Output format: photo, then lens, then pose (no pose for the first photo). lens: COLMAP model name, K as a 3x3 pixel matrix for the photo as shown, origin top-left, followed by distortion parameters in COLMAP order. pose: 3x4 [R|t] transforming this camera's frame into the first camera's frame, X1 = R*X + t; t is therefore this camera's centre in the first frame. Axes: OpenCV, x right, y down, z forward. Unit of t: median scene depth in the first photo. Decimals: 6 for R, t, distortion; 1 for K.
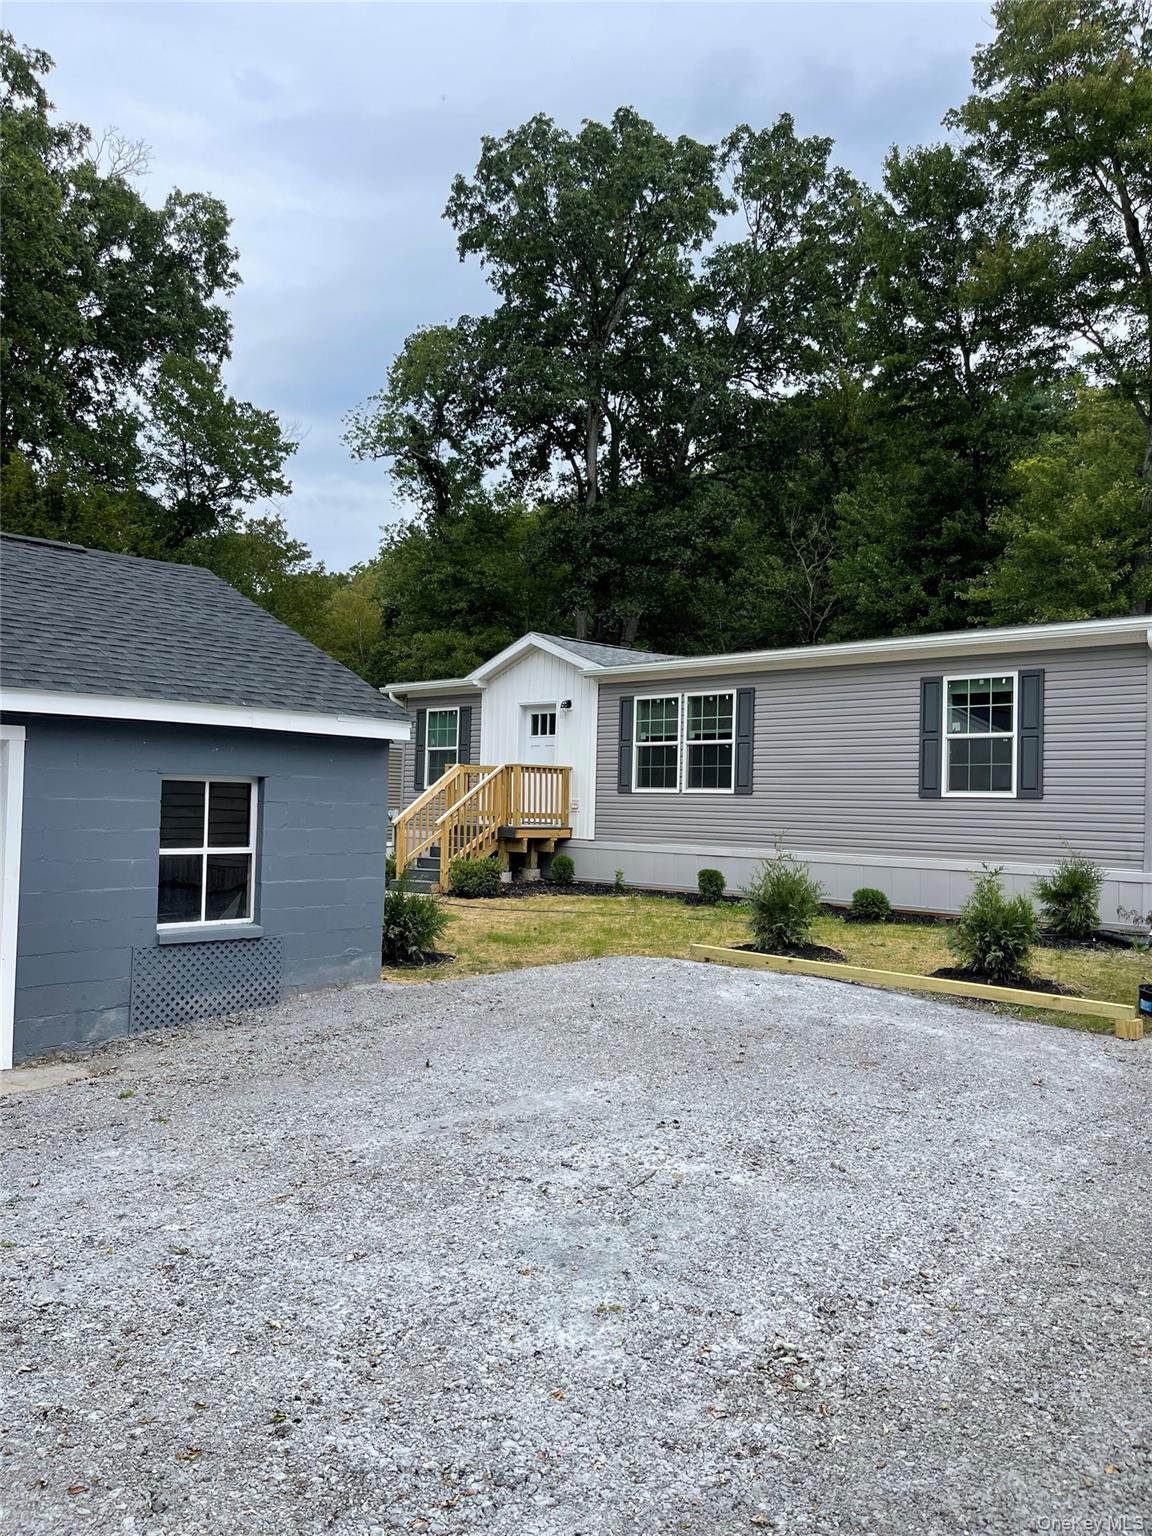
lens RADIAL K [[1168.0, 0, 578.8], [0, 1168.0, 821.2], [0, 0, 1]] dist [0.063322, -0.088408]
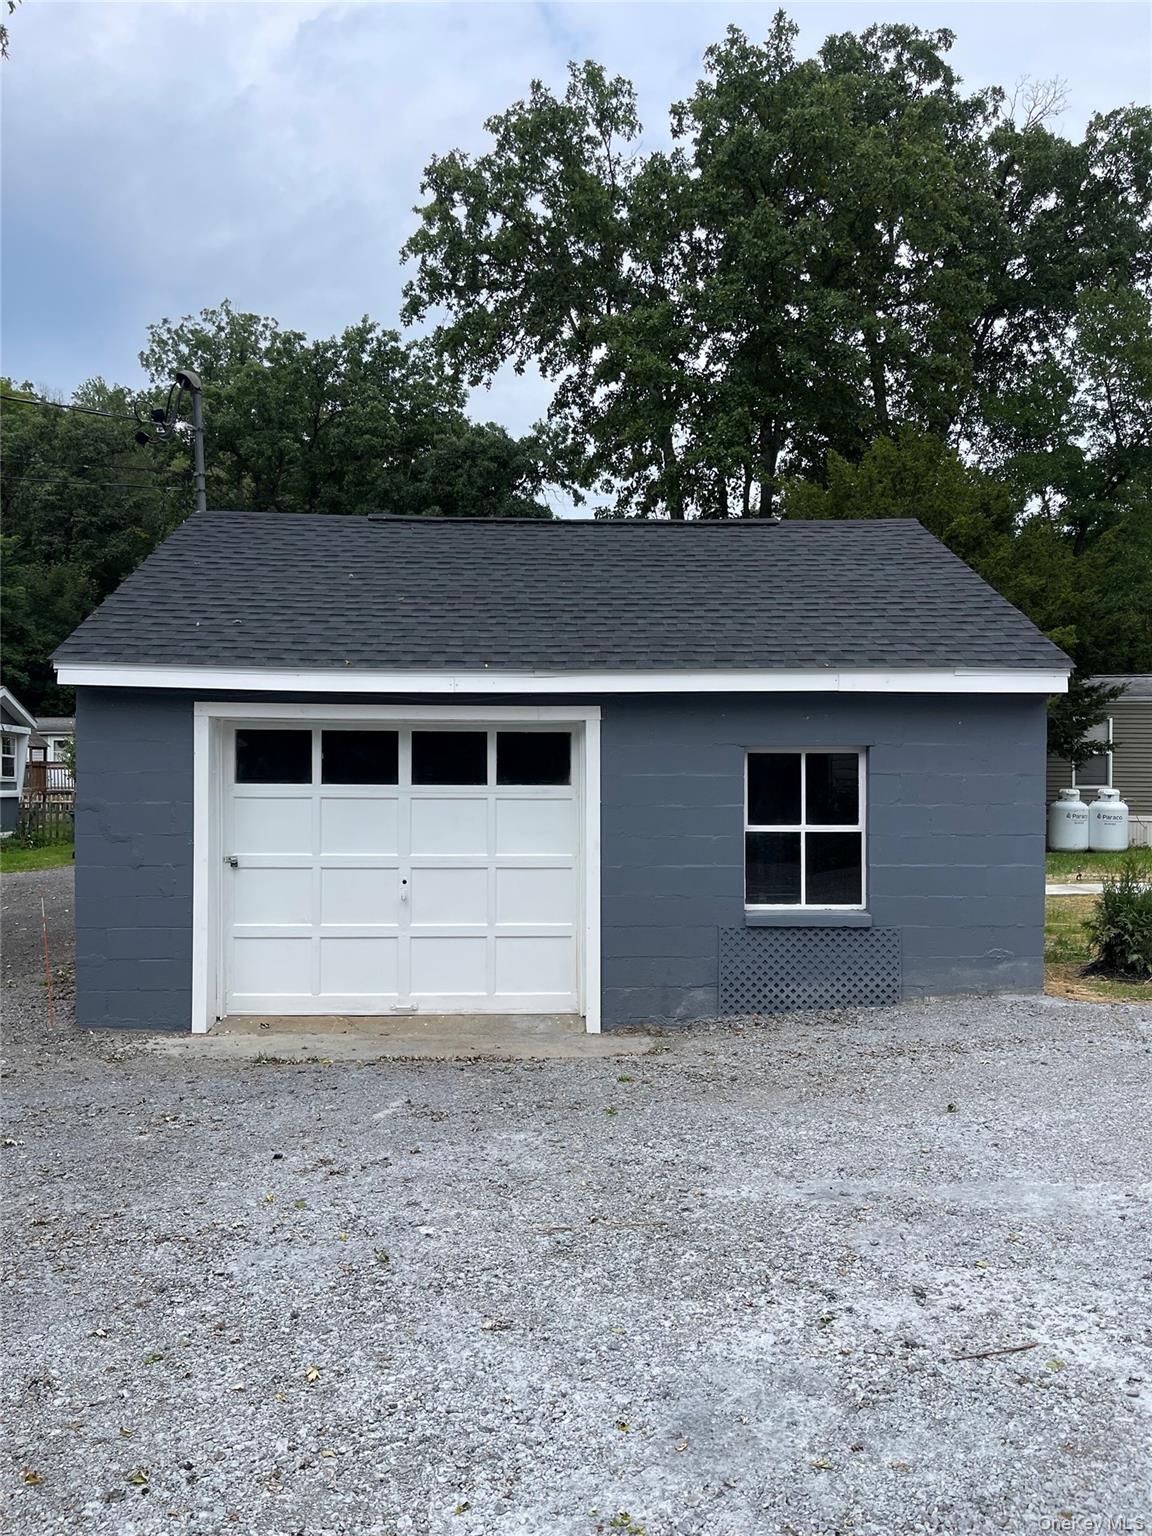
lens RADIAL K [[1168.0, 0, 561.8], [0, 1168.0, 809.0], [0, 0, 1]] dist [0.063322, -0.088408]
pose [[0.684435, 0.004638, -0.729059, 0.280735], [0.005601, 0.999917, 0.011618, -0.002077], [0.729053, -0.012035, 0.684352, 0.296216]]
